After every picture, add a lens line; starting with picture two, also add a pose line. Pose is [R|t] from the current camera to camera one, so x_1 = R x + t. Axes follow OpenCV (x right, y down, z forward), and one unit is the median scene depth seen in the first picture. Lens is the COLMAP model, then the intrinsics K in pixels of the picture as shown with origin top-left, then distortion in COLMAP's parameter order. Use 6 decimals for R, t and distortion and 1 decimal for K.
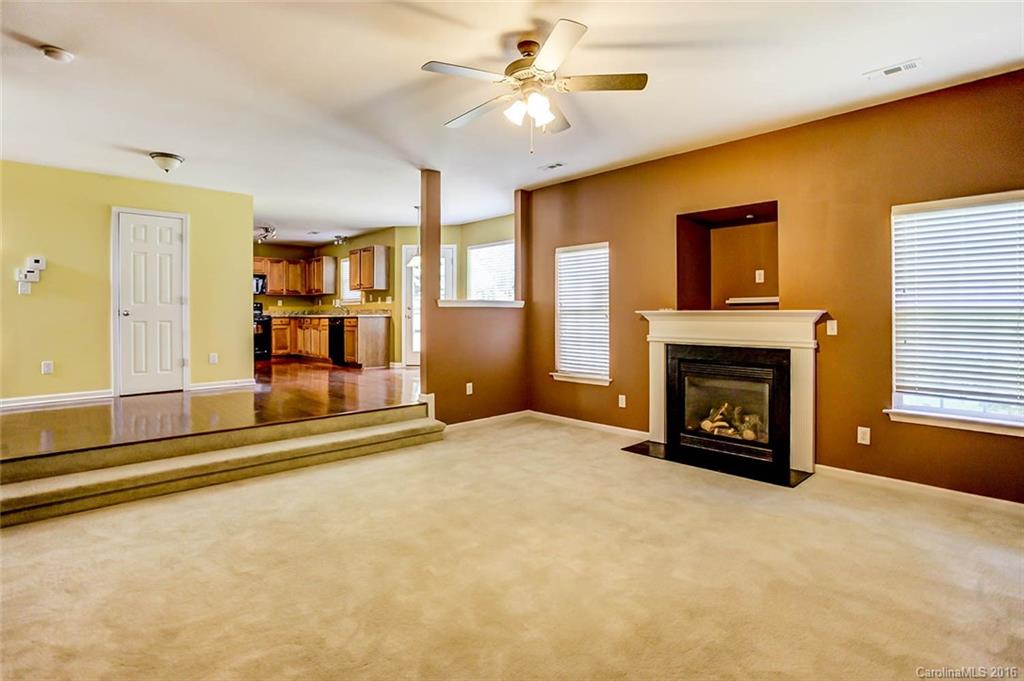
lens RADIAL K [[517.2, 0, 530.6], [0, 517.2, 324.6], [0, 0, 1]] dist [-0.042058, 0.011233]
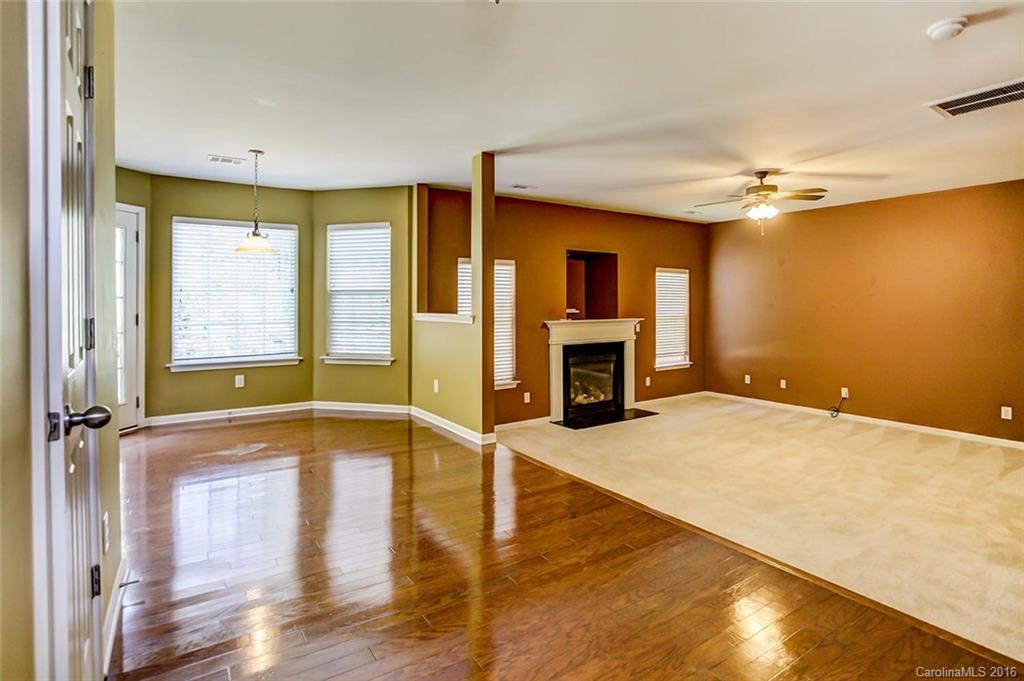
lens RADIAL K [[517.2, 0, 513.0], [0, 517.2, 306.5], [0, 0, 1]] dist [-0.042058, 0.011233]
pose [[0.175834, -0.005543, 0.984404, -0.606415], [0.024737, 0.999693, 0.001210, -0.038077], [-0.984109, 0.024139, 0.175917, 0.502274]]
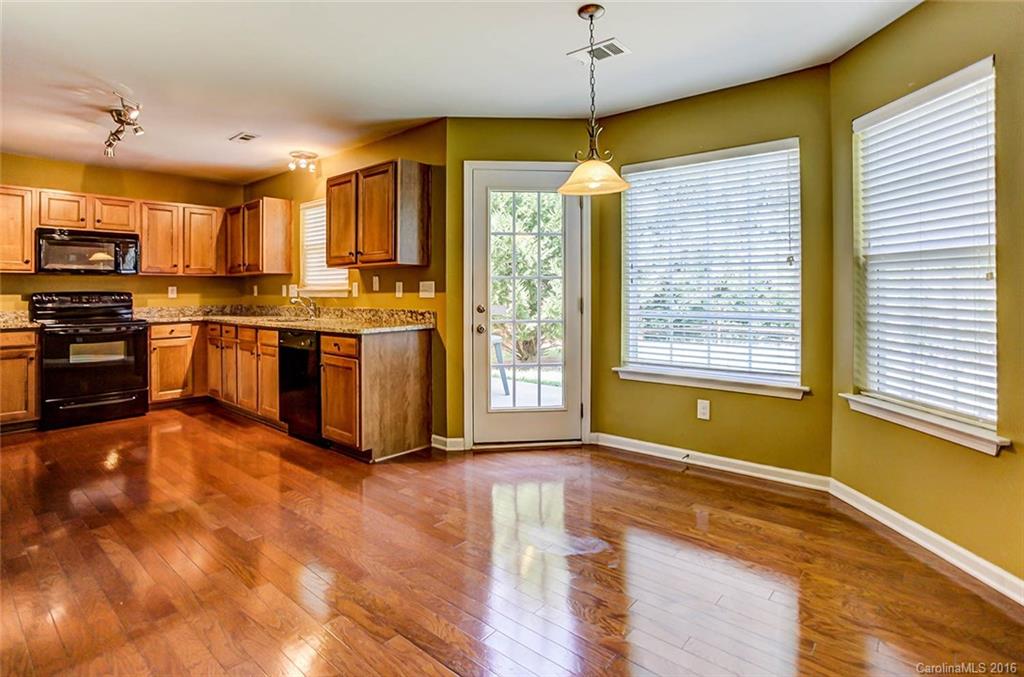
lens RADIAL K [[517.2, 0, 532.9], [0, 517.2, 290.1], [0, 0, 1]] dist [-0.042058, 0.011233]
pose [[0.992618, -0.005986, 0.121135, -0.242264], [0.008150, 0.999816, -0.017384, -0.039456], [-0.121008, 0.018243, 0.992484, 0.566213]]
